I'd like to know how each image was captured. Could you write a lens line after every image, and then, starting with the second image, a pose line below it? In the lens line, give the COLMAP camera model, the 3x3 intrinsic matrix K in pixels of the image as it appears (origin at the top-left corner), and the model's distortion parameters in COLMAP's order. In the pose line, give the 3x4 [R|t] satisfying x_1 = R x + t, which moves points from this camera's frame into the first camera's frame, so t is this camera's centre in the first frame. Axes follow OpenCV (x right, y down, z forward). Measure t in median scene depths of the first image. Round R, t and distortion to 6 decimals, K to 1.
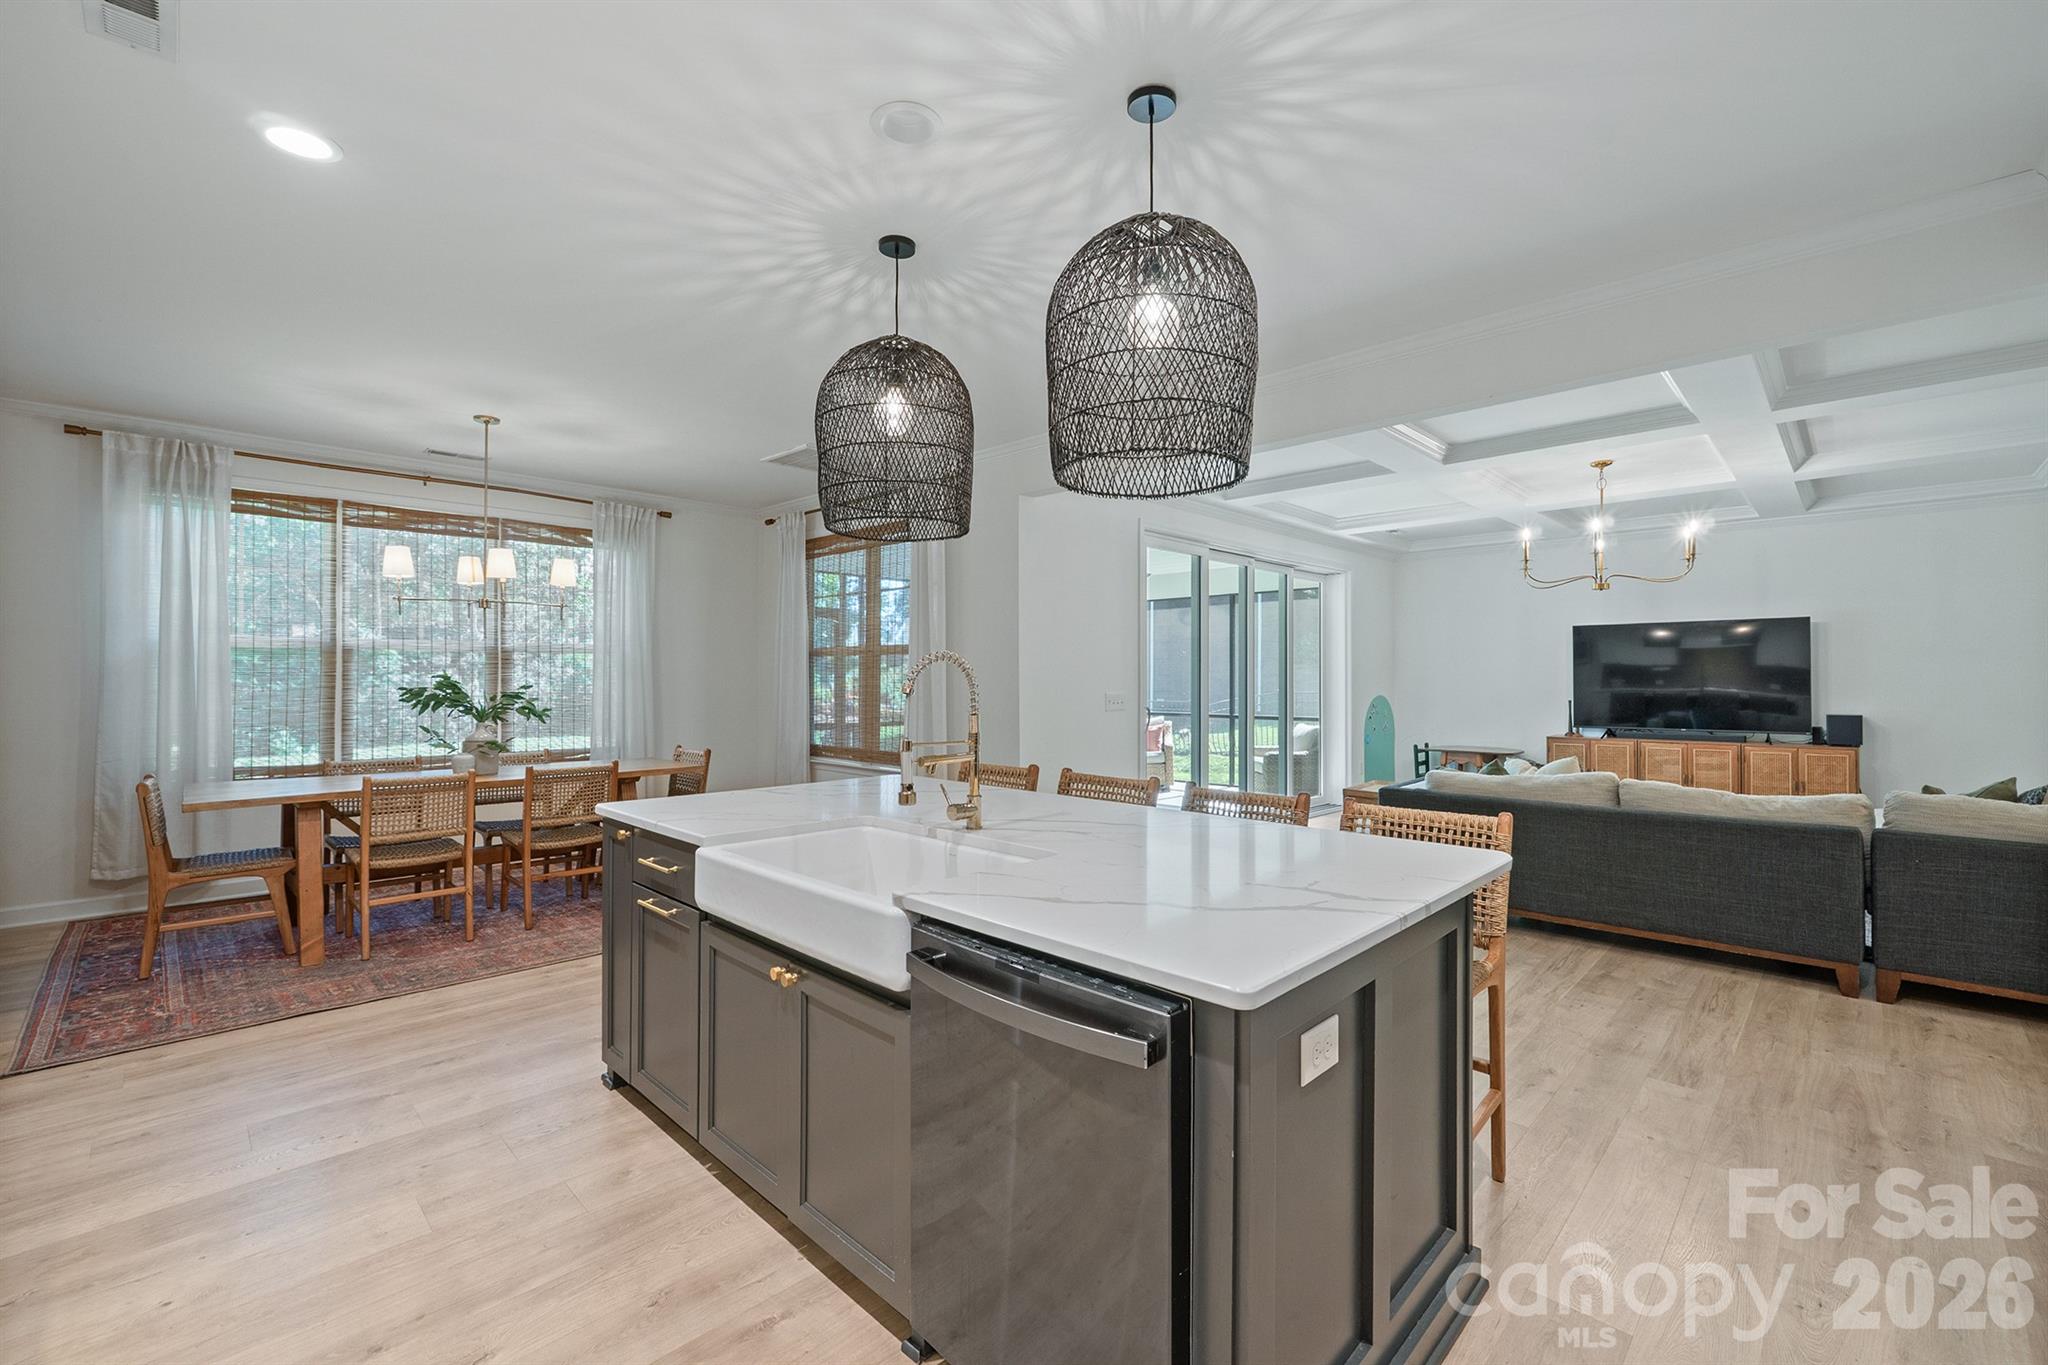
lens RADIAL K [[870.8, 0, 1035.7], [0, 870.8, 671.3], [0, 0, 1]] dist [-0.009703, -0.000095]
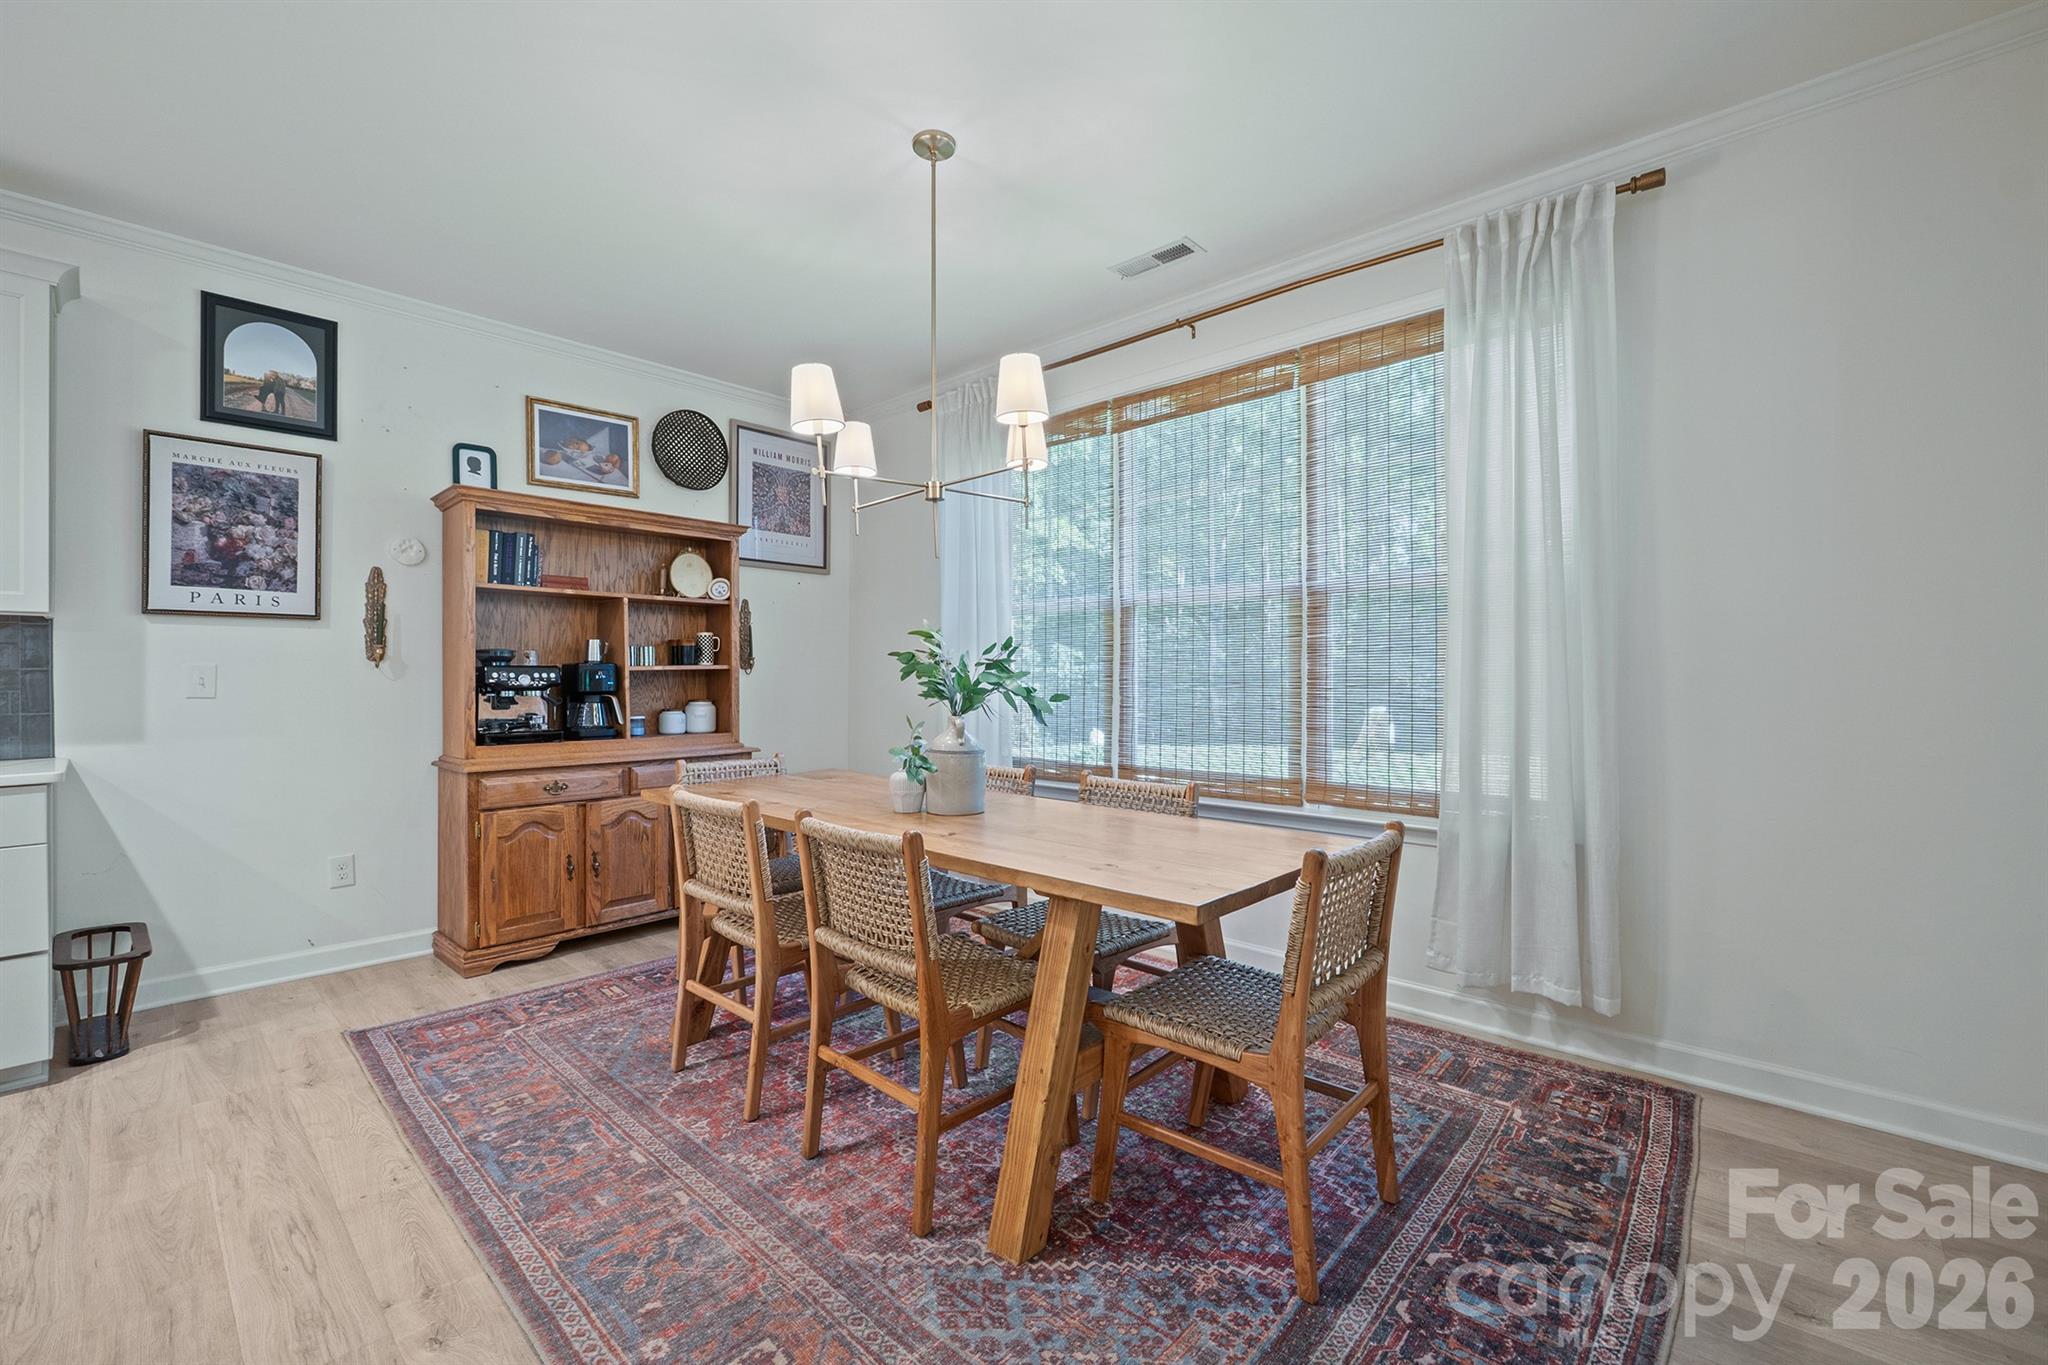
lens RADIAL K [[853.8, 0, 1033.3], [0, 853.8, 672.7], [0, 0, 1]] dist [0.000328, -0.000168]
pose [[0.028233, -0.005452, -0.999587, -0.179684], [0.008473, 0.999951, -0.005214, 0.060541], [0.999565, -0.008322, 0.028277, 1.744955]]
